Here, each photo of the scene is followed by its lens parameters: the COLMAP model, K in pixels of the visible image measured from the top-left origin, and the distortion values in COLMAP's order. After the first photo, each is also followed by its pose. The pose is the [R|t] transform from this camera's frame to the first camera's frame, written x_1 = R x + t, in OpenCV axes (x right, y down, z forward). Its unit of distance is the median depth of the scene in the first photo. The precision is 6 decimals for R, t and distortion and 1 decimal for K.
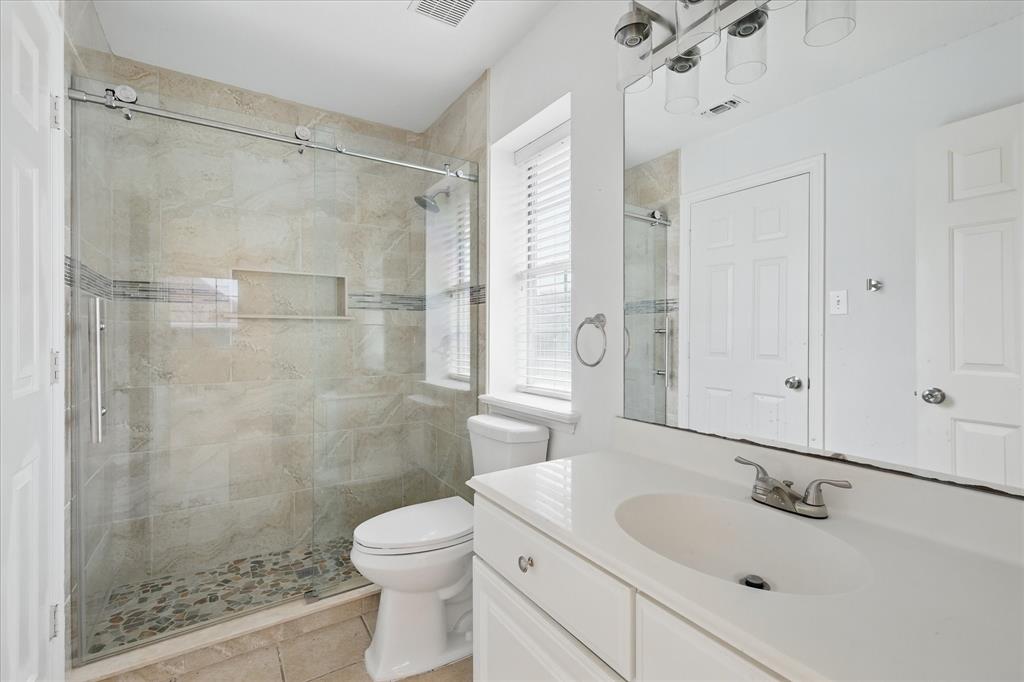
lens RADIAL K [[446.6, 0, 512.0], [0, 446.6, 336.4], [0, 0, 1]] dist [-0.030918, 0.015568]
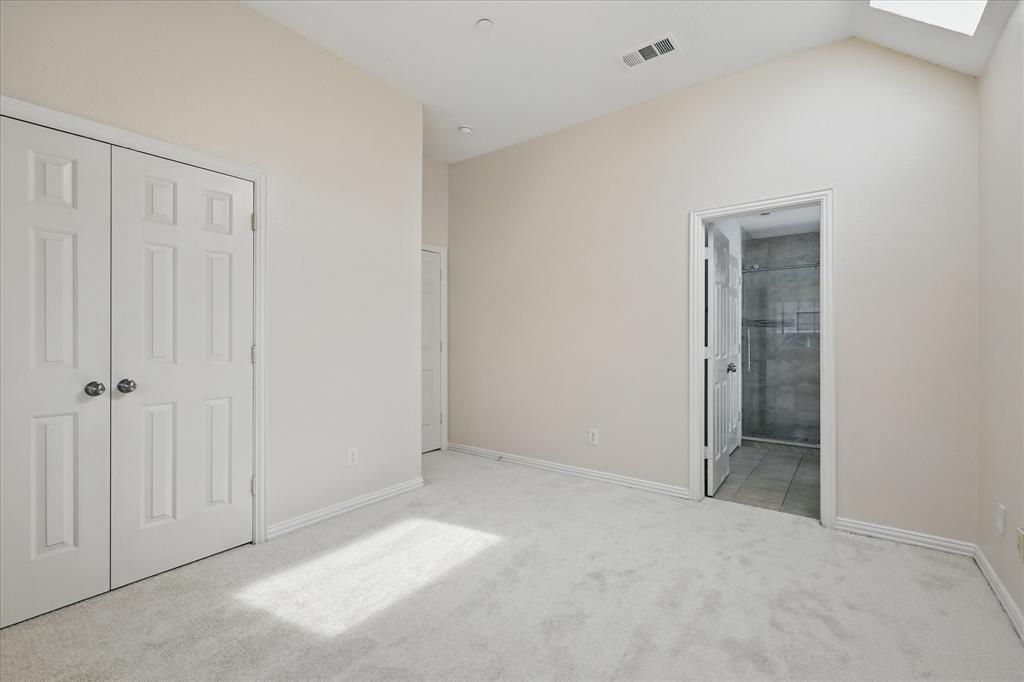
lens RADIAL K [[447.6, 0, 512.0], [0, 447.6, 341.0], [0, 0, 1]] dist [-0.030990, 0.015405]
pose [[0.313919, -0.000770, -0.949449, 1.285504], [-0.005325, 0.999983, -0.002571, 0.016773], [0.949435, 0.005863, 0.313909, -1.339559]]
